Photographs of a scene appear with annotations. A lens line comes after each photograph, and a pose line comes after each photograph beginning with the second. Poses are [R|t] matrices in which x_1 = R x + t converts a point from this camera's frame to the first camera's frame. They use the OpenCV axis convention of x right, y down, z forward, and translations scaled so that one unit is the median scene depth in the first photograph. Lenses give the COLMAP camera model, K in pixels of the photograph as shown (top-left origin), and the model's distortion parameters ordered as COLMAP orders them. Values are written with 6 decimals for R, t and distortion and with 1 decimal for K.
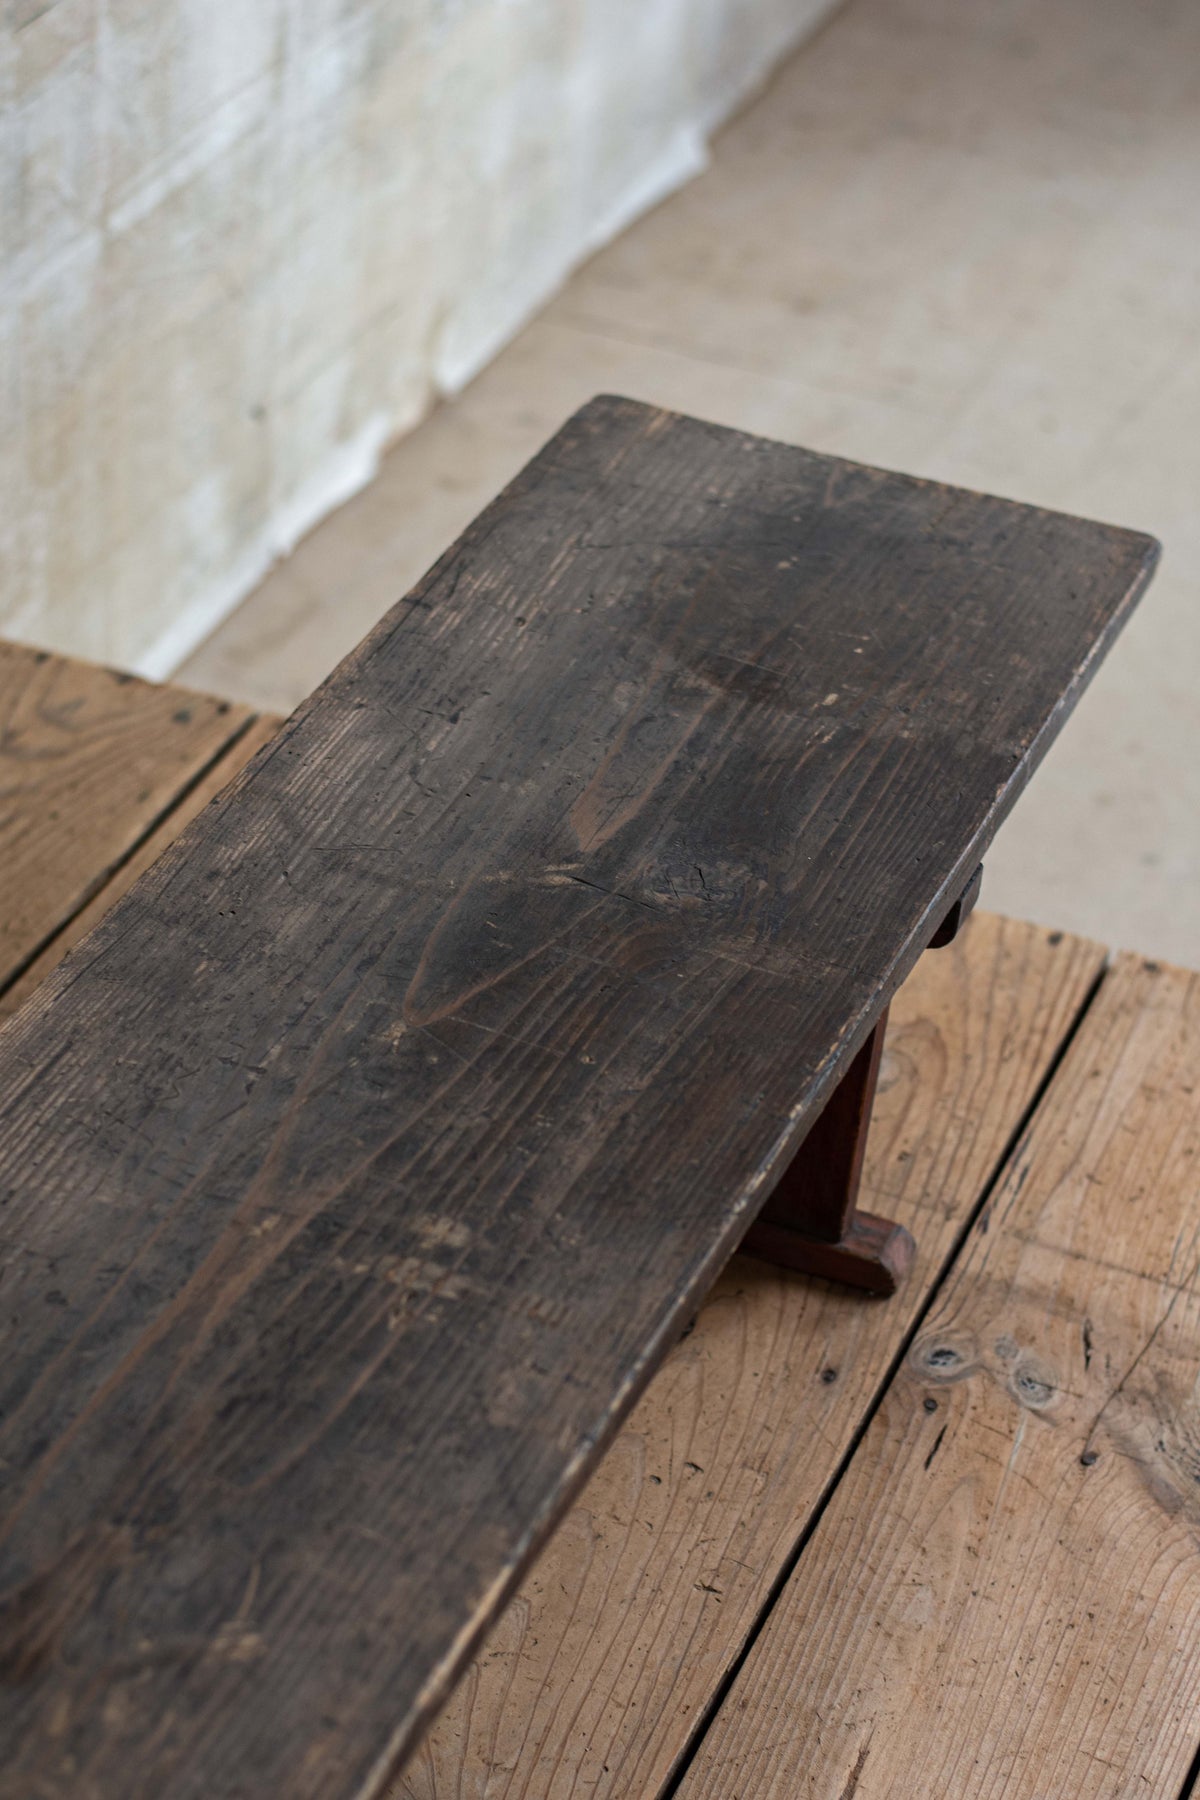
lens RADIAL K [[4055.2, 0, 600.0], [0, 4055.2, 900.0], [0, 0, 1]] dist [-0.123450, 0.237182]
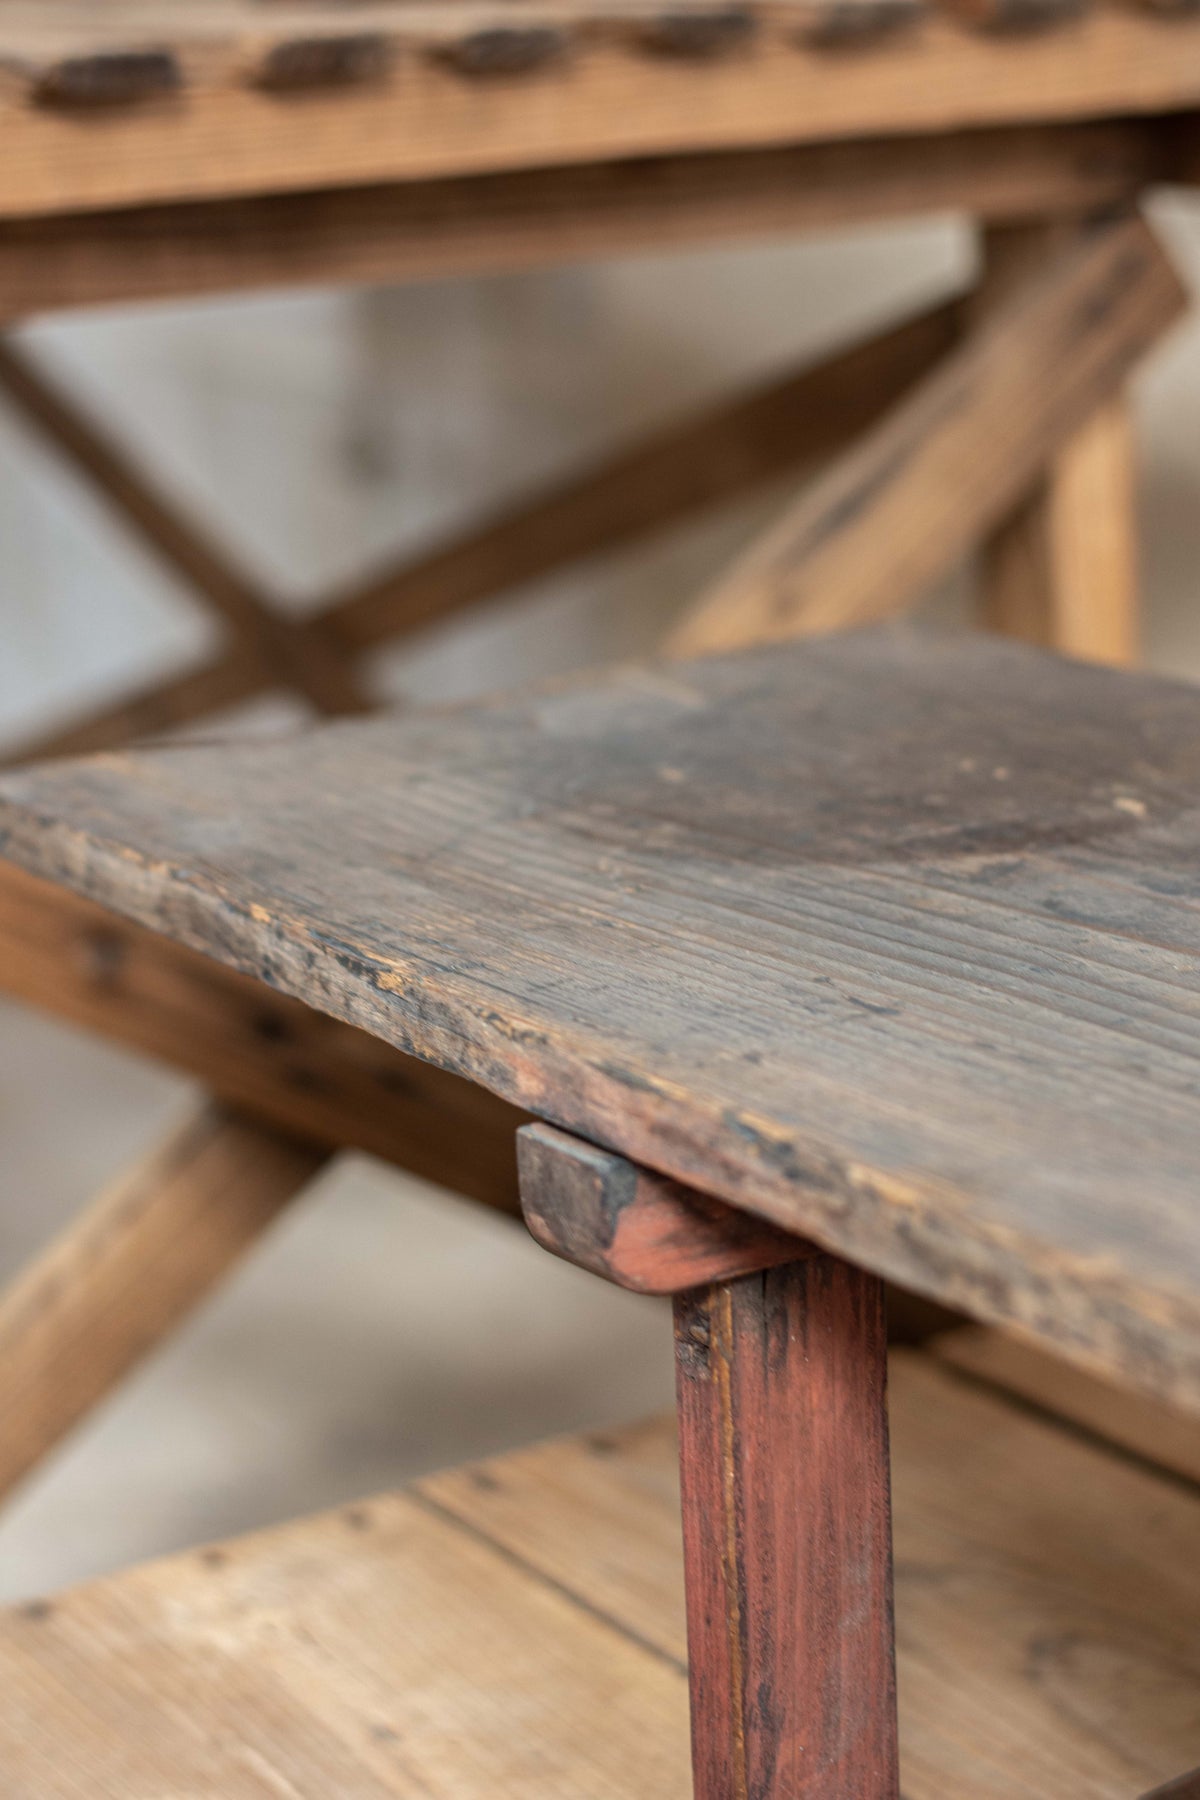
lens RADIAL K [[4104.0, 0, 600.0], [0, 4104.0, 900.0], [0, 0, 1]] dist [-0.143008, 0.262959]
pose [[0.572430, -0.303702, 0.761636, -0.419780], [0.538069, 0.840036, -0.069437, -0.042267], [-0.618714, 0.449560, 0.644274, 0.755179]]
